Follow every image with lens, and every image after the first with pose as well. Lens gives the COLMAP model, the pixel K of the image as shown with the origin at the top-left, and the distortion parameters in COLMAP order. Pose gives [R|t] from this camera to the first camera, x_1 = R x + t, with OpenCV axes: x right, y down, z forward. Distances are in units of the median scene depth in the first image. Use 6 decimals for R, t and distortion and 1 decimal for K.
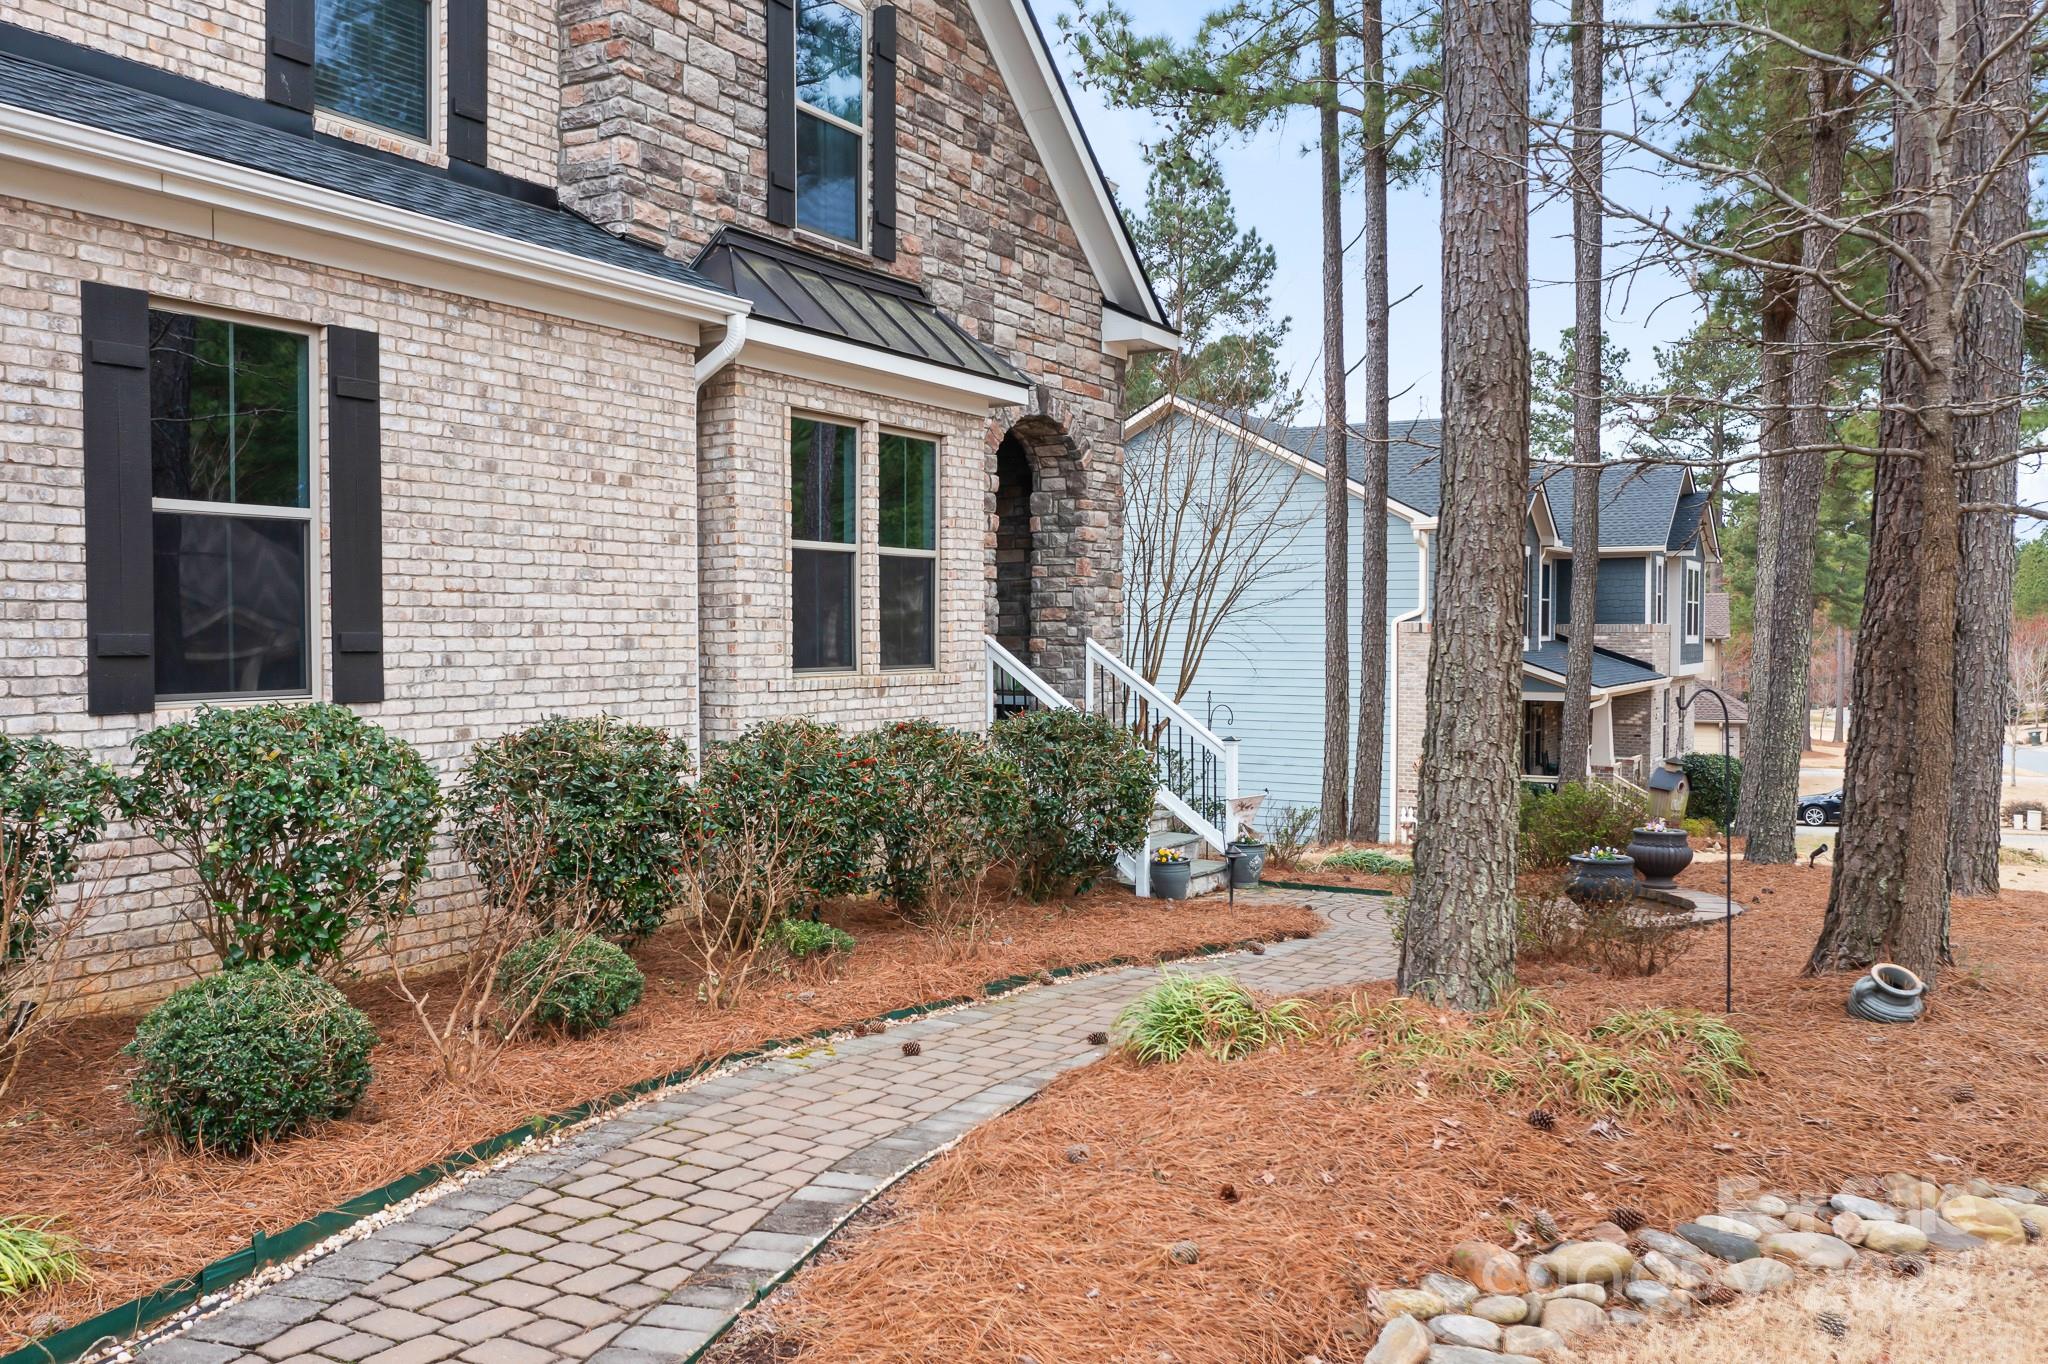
lens RADIAL K [[1631.5, 0, 1025.0], [0, 1631.5, 675.0], [0, 0, 1]] dist [-0.015104, 0.001555]
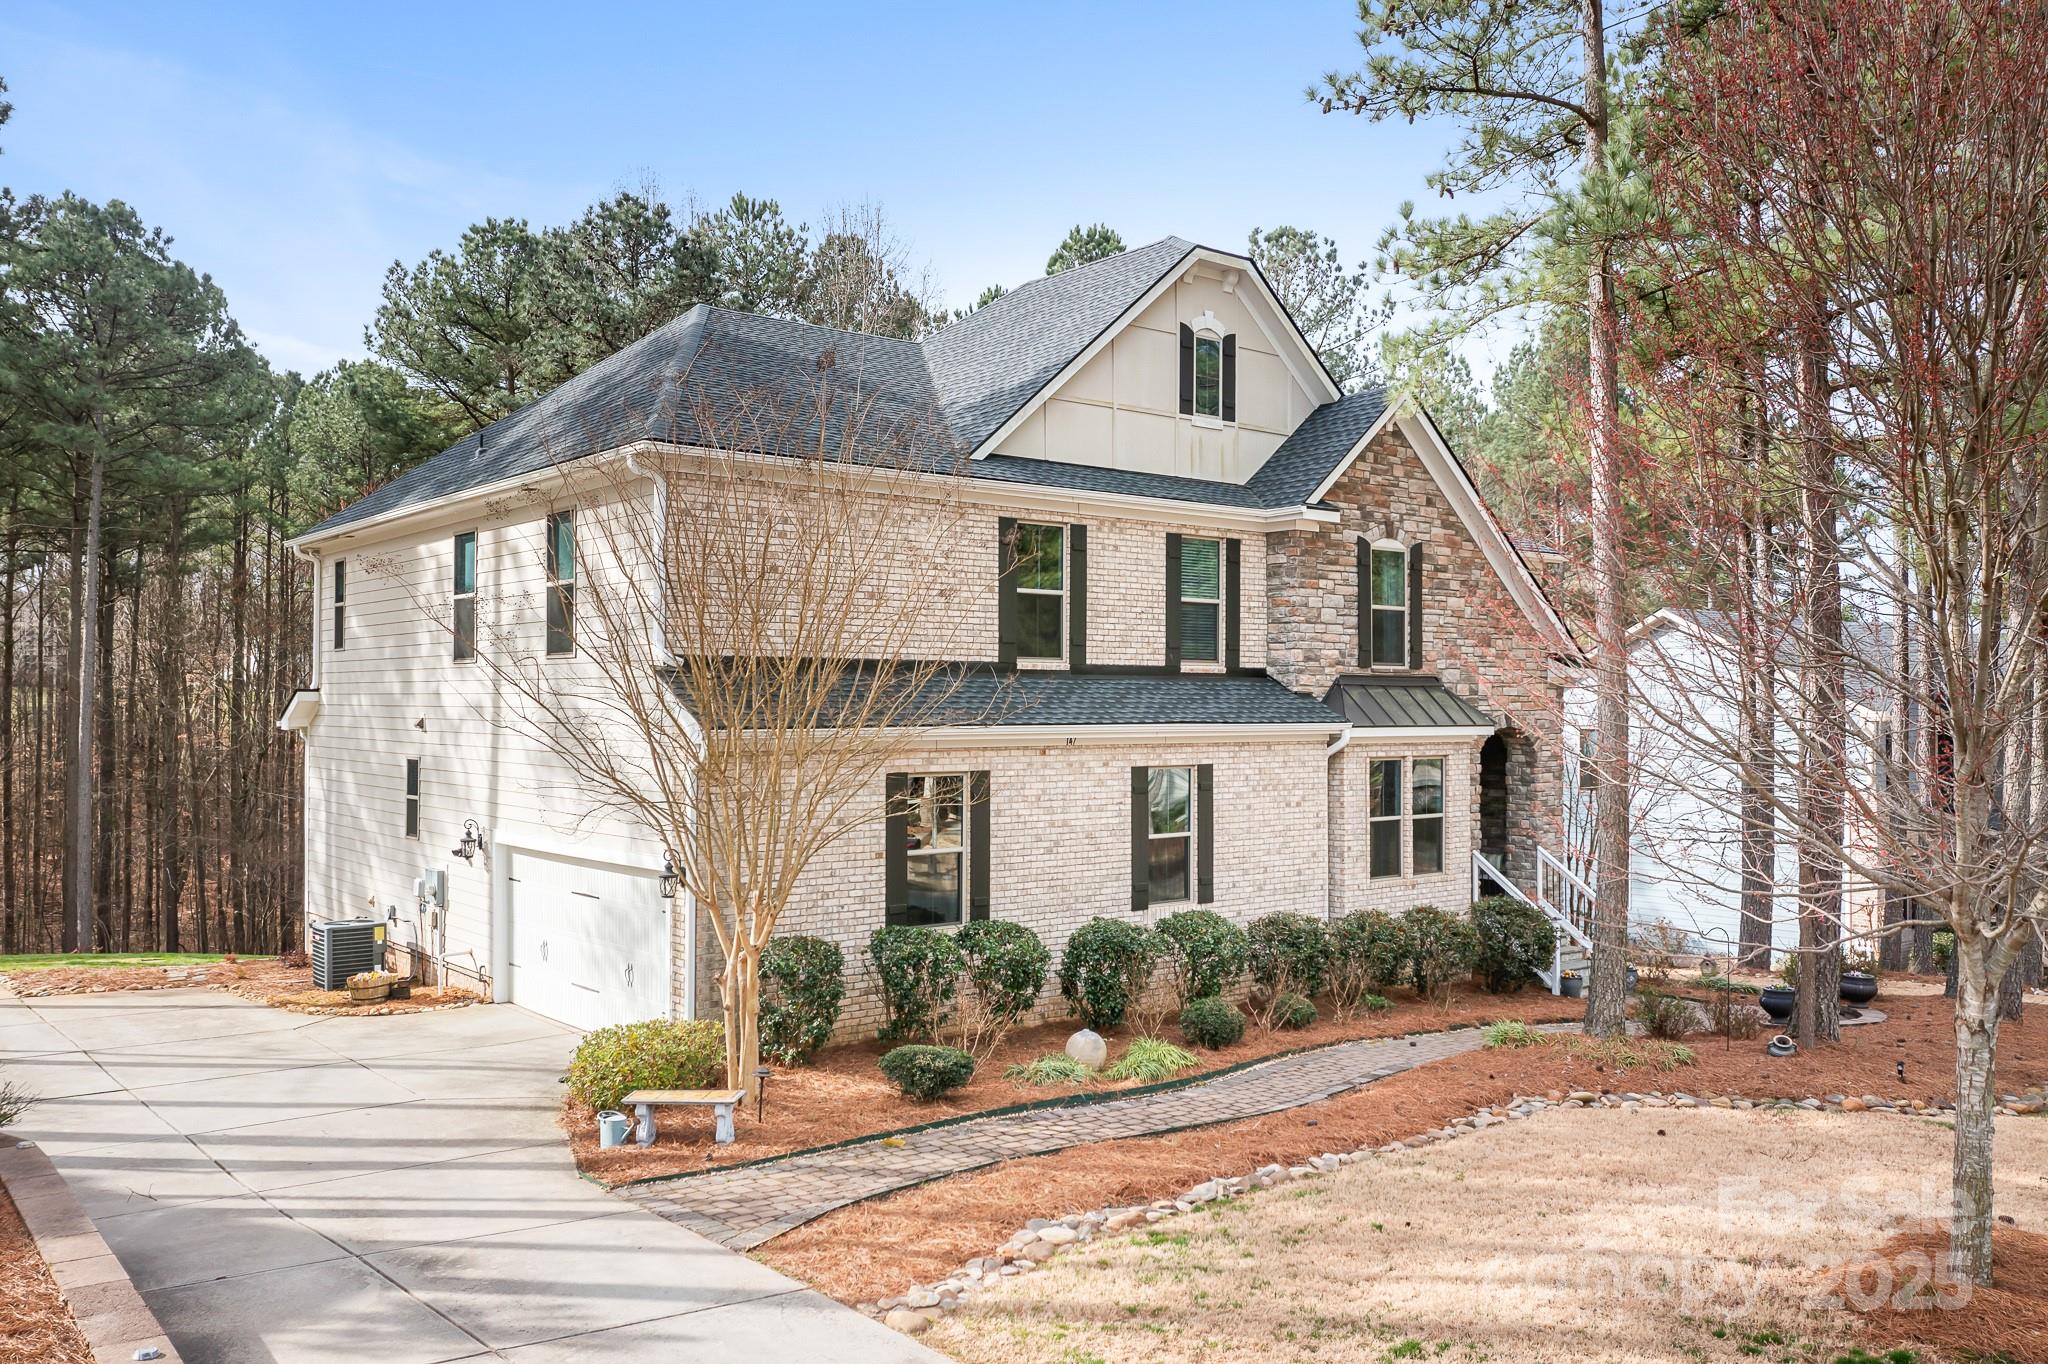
lens RADIAL K [[1631.5, 0, 1022.0], [0, 1631.5, 680.7], [0, 0, 1]] dist [-0.015104, 0.001555]
pose [[0.939109, -0.003672, -0.343599, 0.167159], [-0.011314, 0.999070, -0.041601, -0.170234], [0.343432, 0.042955, 0.938195, -1.192472]]
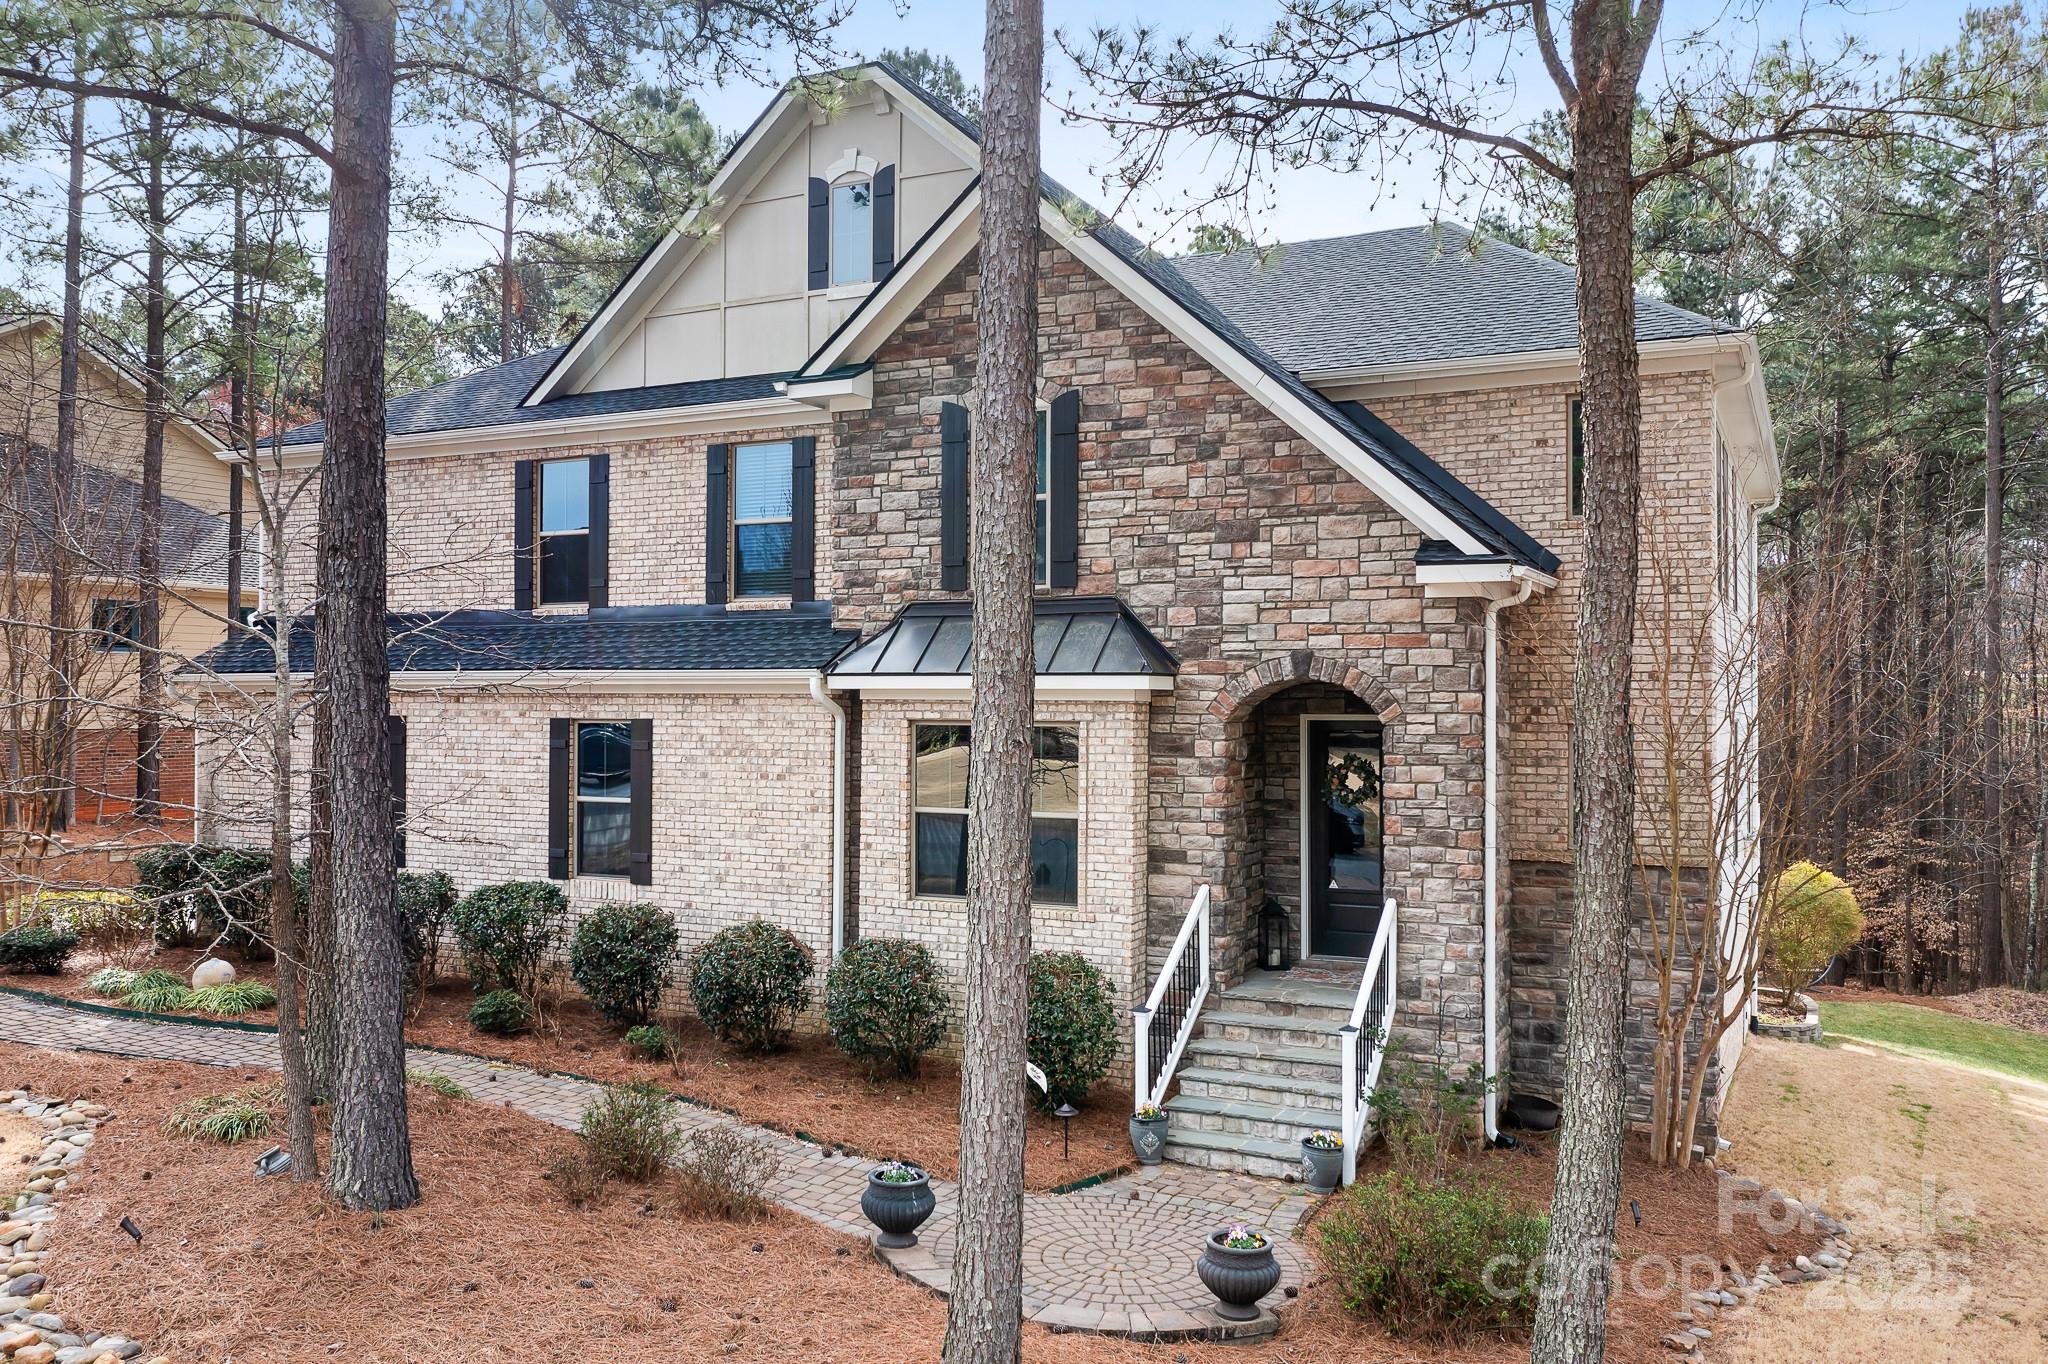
lens RADIAL K [[1631.5, 0, 1026.7], [0, 1631.5, 686.0], [0, 0, 1]] dist [-0.015104, 0.001555]
pose [[0.069853, -0.008460, -0.997521, 1.363734], [-0.032273, 0.999421, -0.010736, -0.182087], [0.997035, 0.032943, 0.069540, 0.995887]]
